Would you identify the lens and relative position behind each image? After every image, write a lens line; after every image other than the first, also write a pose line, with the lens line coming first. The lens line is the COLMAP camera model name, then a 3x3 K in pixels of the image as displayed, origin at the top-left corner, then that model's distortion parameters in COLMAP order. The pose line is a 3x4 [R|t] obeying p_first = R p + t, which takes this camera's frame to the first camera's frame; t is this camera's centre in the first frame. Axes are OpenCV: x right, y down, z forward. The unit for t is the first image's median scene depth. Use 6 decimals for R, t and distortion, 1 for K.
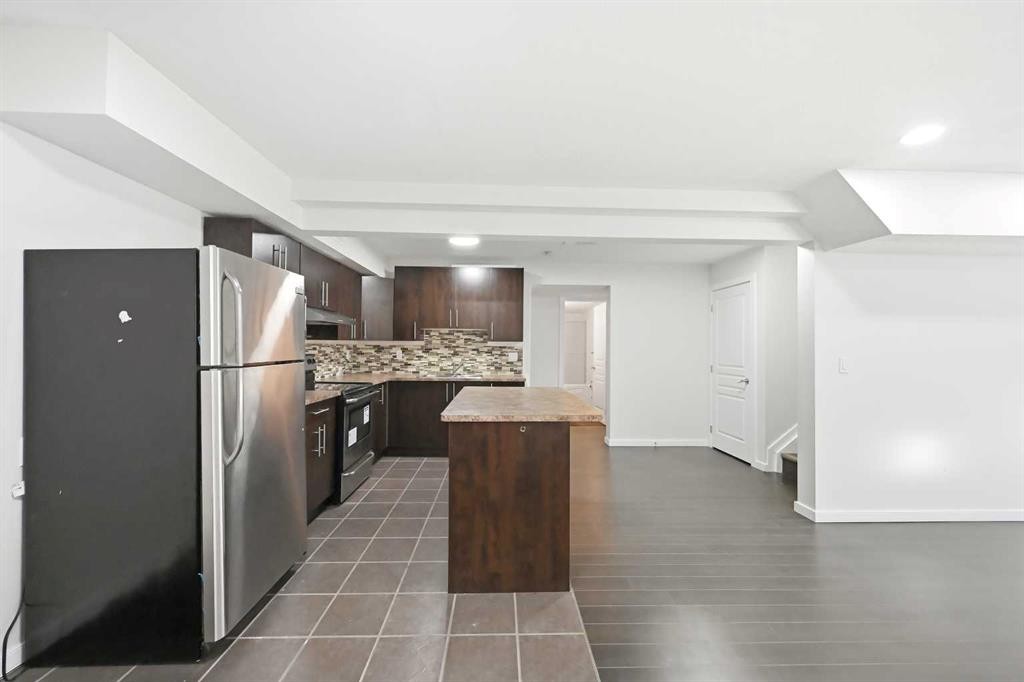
lens RADIAL K [[409.4, 0, 510.6], [0, 409.4, 349.4], [0, 0, 1]] dist [-0.002002, -0.000098]
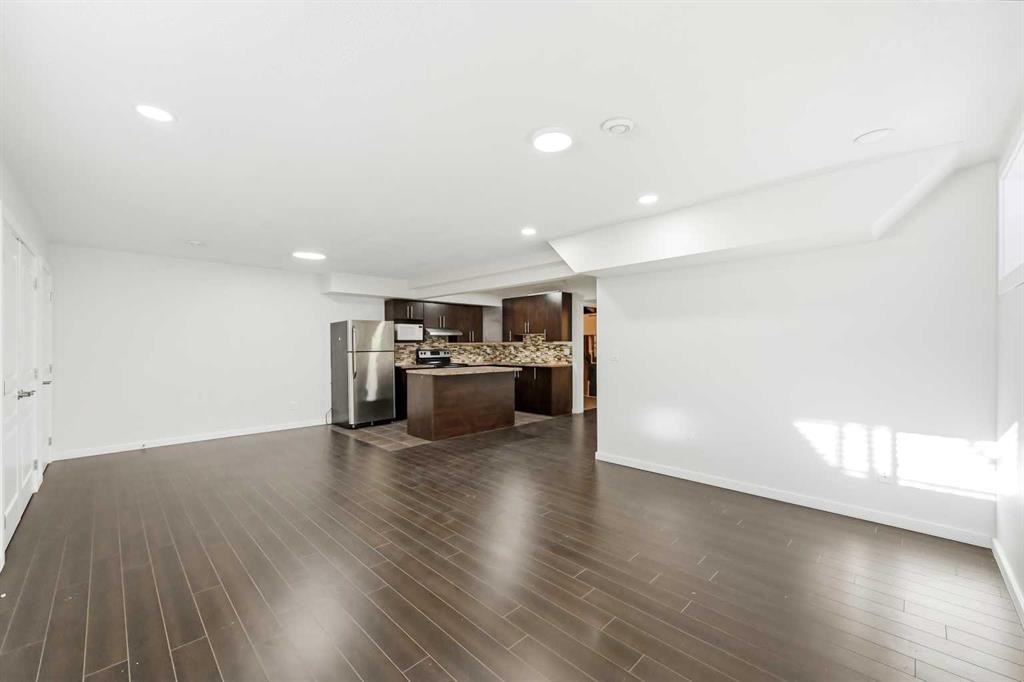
lens RADIAL K [[409.4, 0, 517.1], [0, 409.4, 345.5], [0, 0, 1]] dist [-0.002002, -0.000098]
pose [[0.694577, -0.010307, -0.719345, 0.945733], [0.005977, 0.999946, -0.008556, 0.007606], [0.719394, 0.001643, 0.694601, -0.152244]]
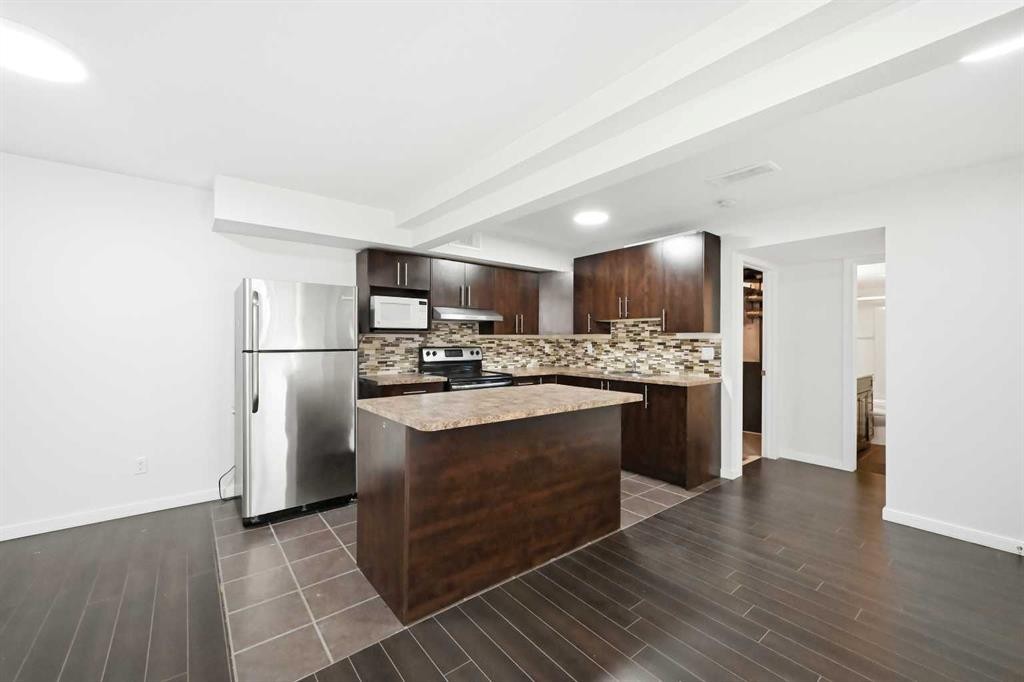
lens RADIAL K [[409.4, 0, 512.8], [0, 409.4, 345.3], [0, 0, 1]] dist [-0.002002, -0.000098]
pose [[0.600361, 0.003315, -0.799722, 0.388807], [-0.003711, 0.999992, 0.001360, 0.003884], [0.799721, 0.002151, 0.600368, 0.274102]]
